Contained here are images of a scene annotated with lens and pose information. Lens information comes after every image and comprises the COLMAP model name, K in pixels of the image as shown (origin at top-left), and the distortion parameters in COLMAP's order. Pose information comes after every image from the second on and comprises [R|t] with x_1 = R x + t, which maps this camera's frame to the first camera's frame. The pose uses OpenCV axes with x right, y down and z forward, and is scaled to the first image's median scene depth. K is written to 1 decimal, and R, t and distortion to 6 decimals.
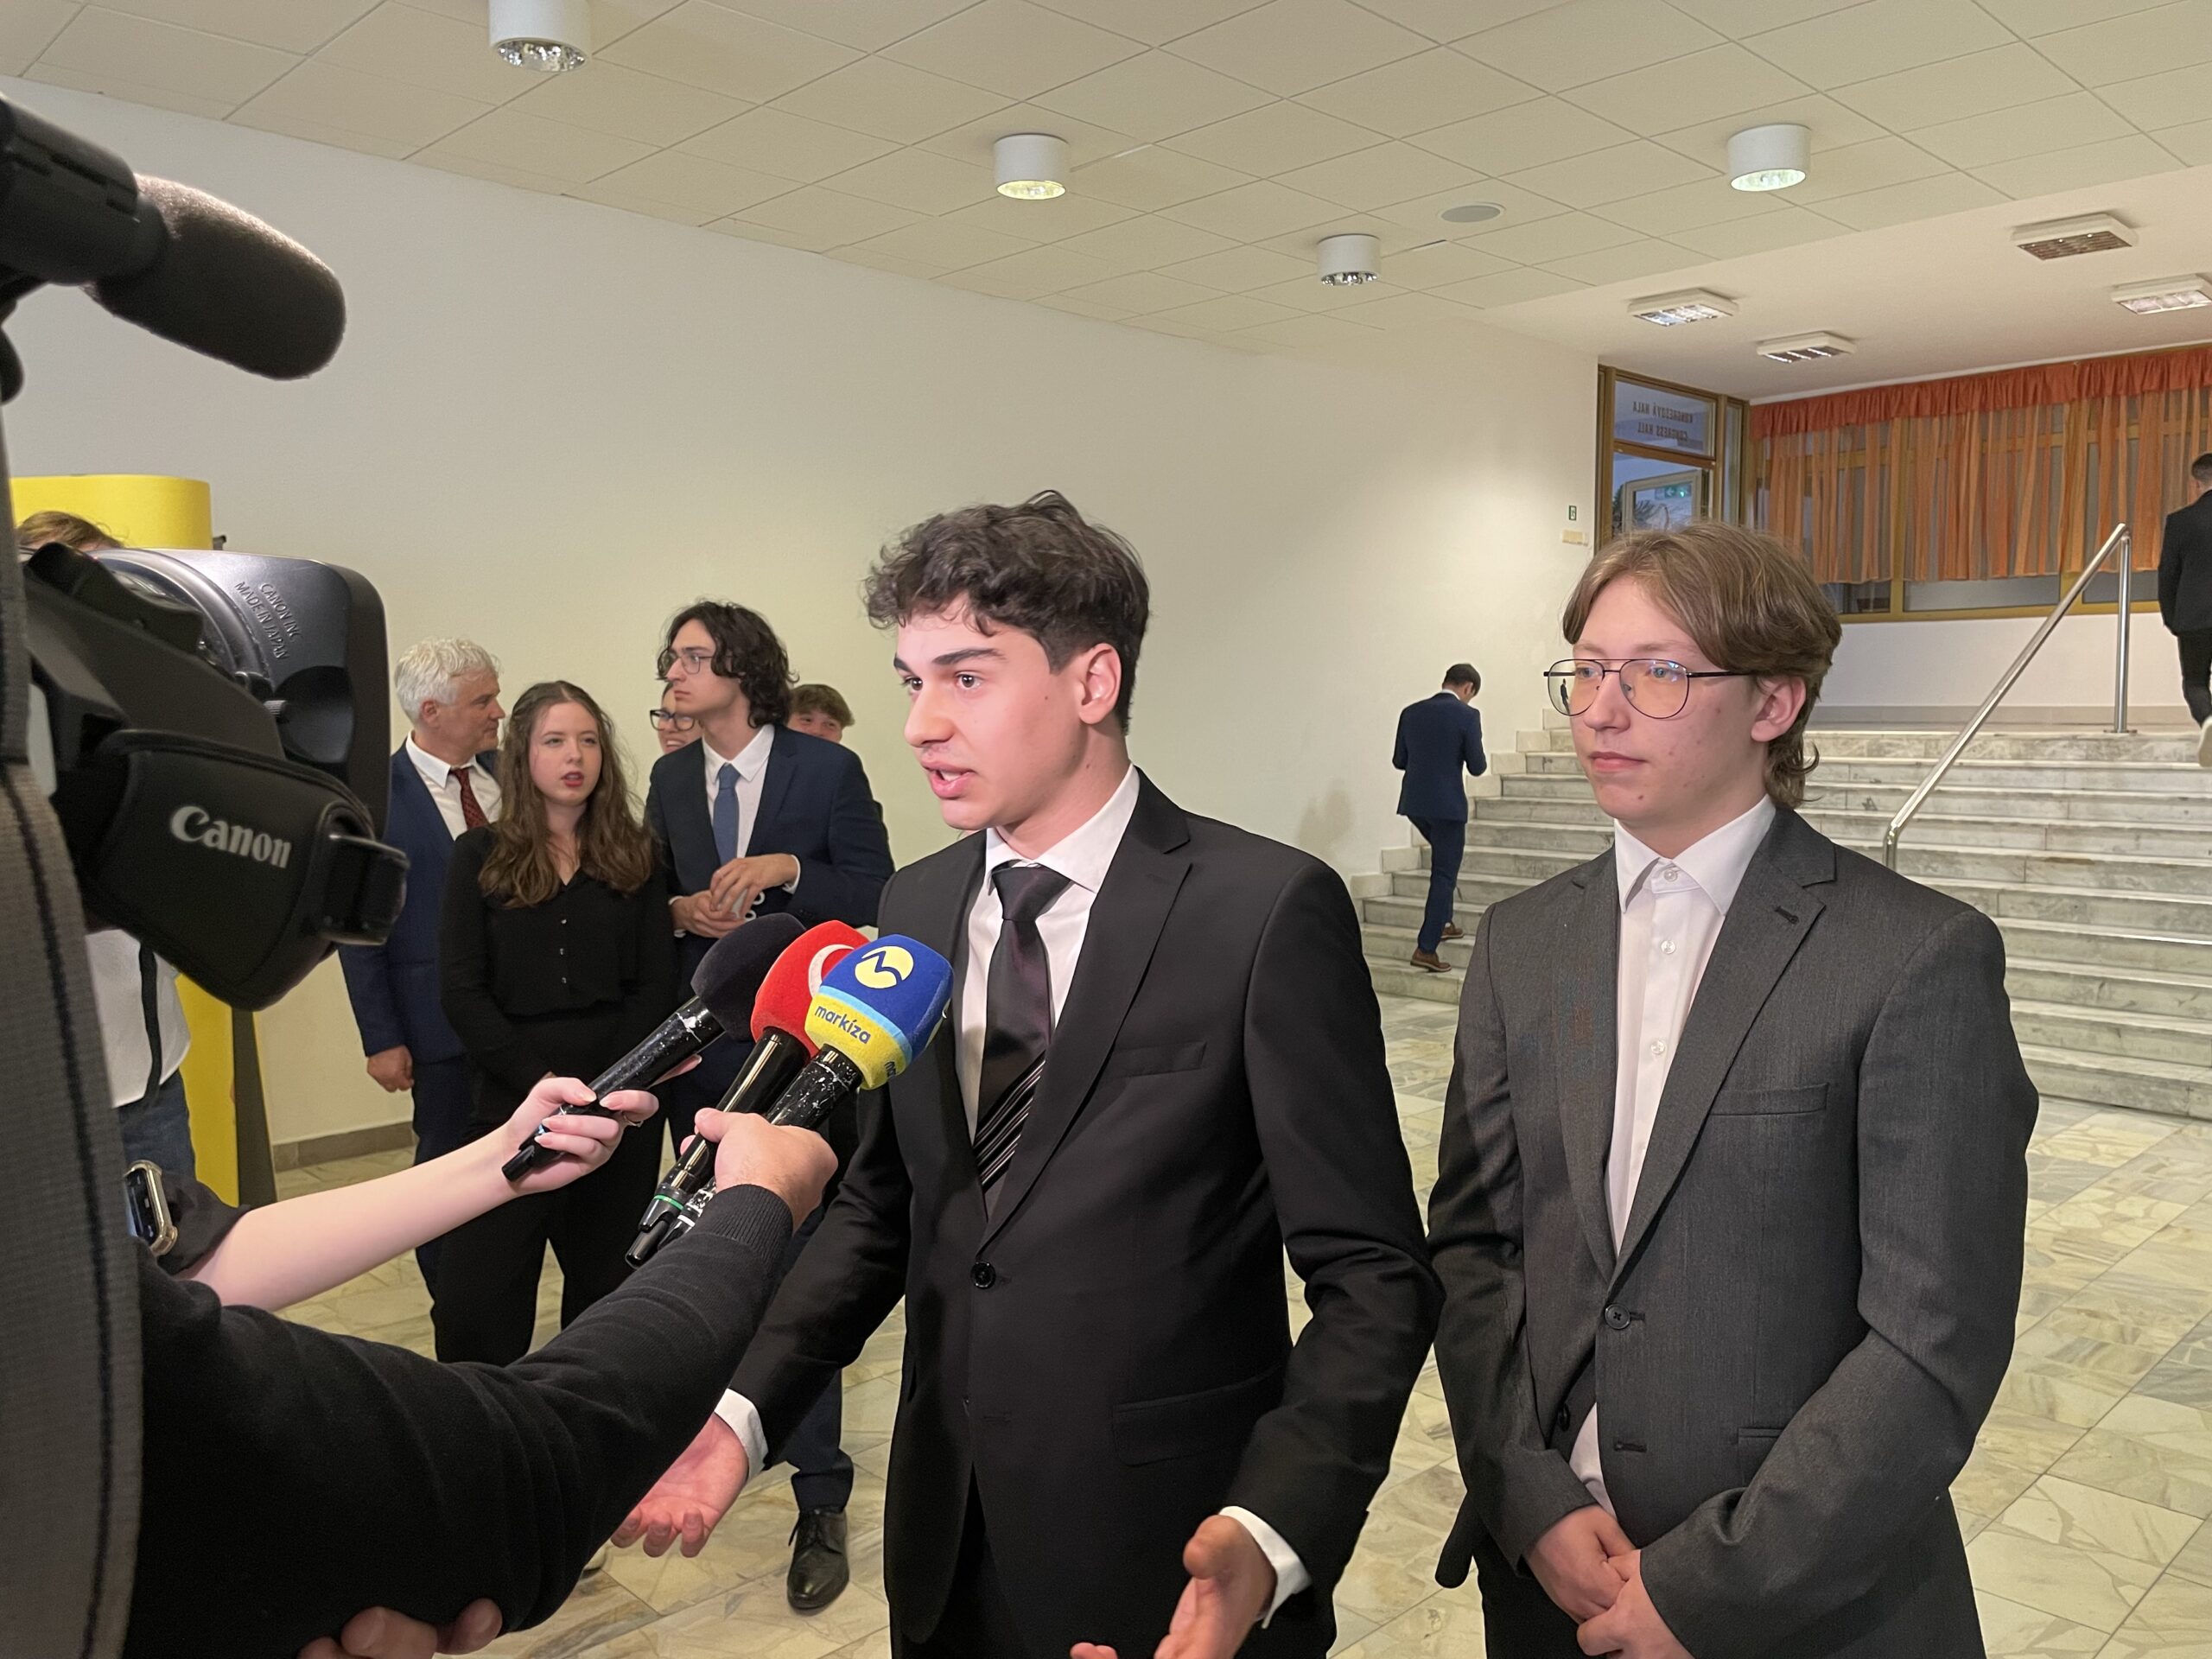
lens RADIAL K [[1666.0, 0, 1106.0], [0, 1666.0, 829.5], [0, 0, 1]] dist [0.101395, -0.120408]
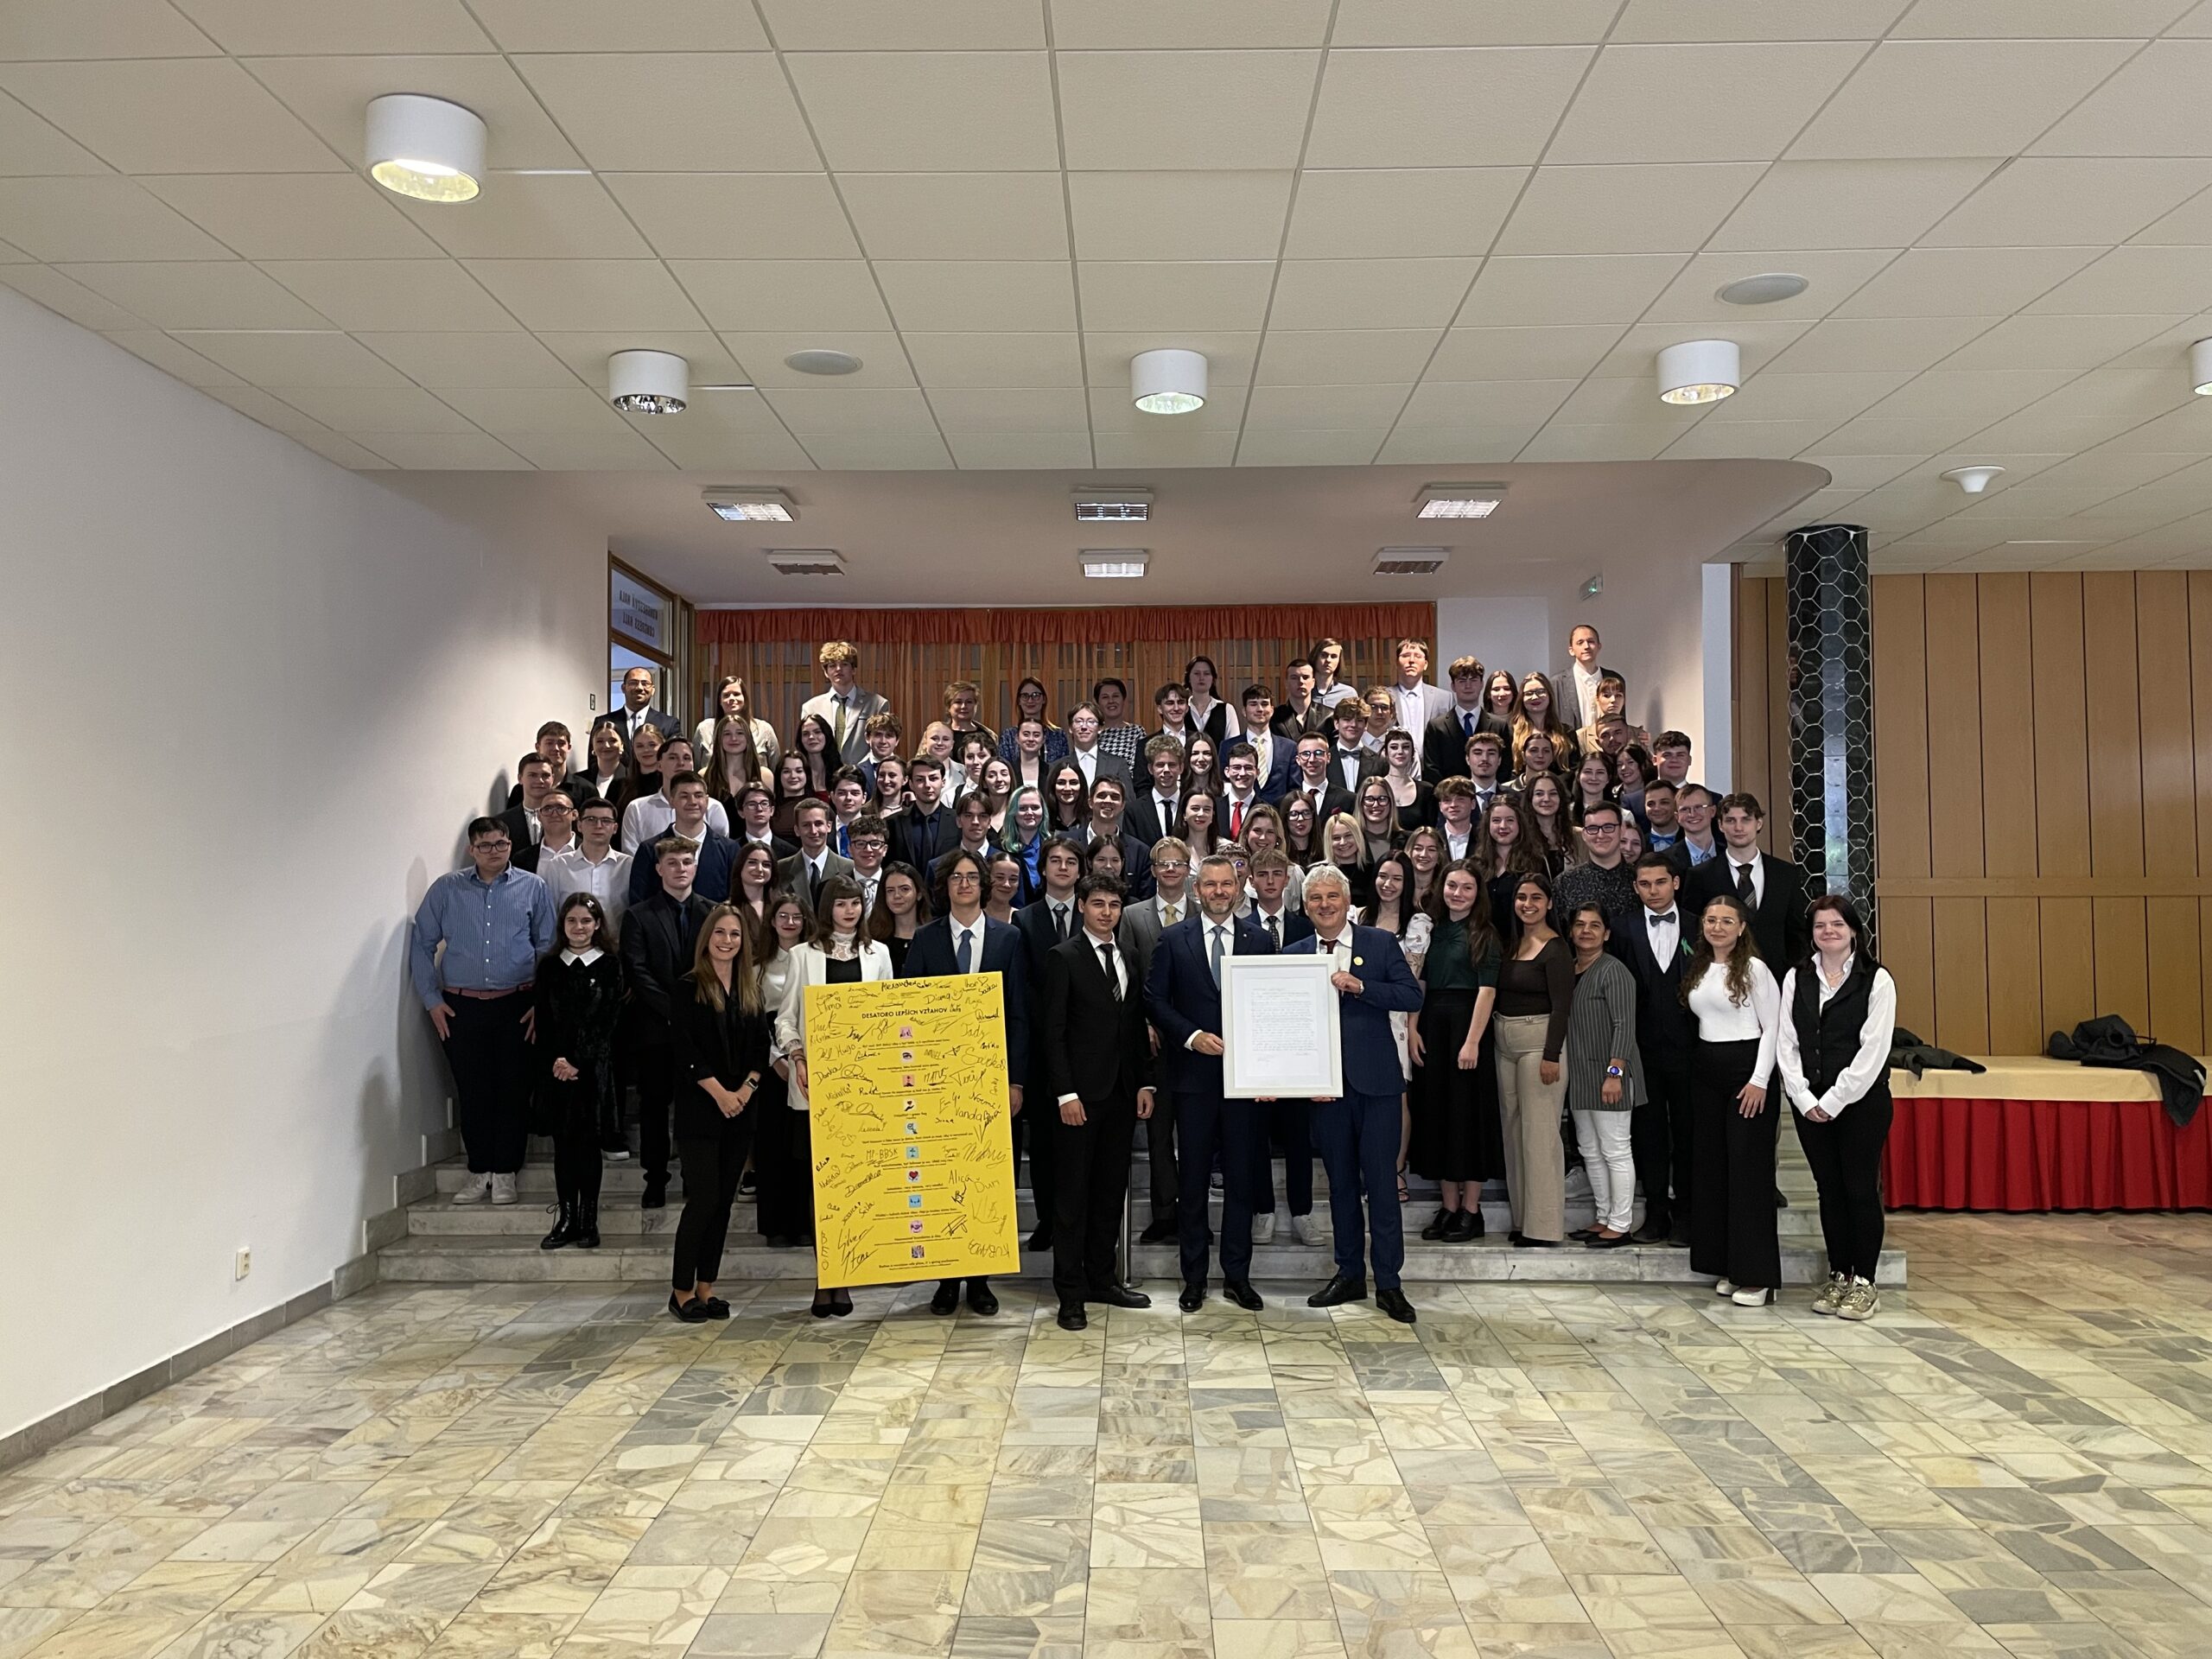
lens RADIAL K [[1666.0, 0, 1106.0], [0, 1666.0, 829.5], [0, 0, 1]] dist [0.101395, -0.120408]
pose [[0.710322, 0.025625, 0.703410, -0.161910], [0.055588, 0.994174, -0.092351, -0.020361], [-0.701678, 0.104700, 0.704759, 0.173373]]
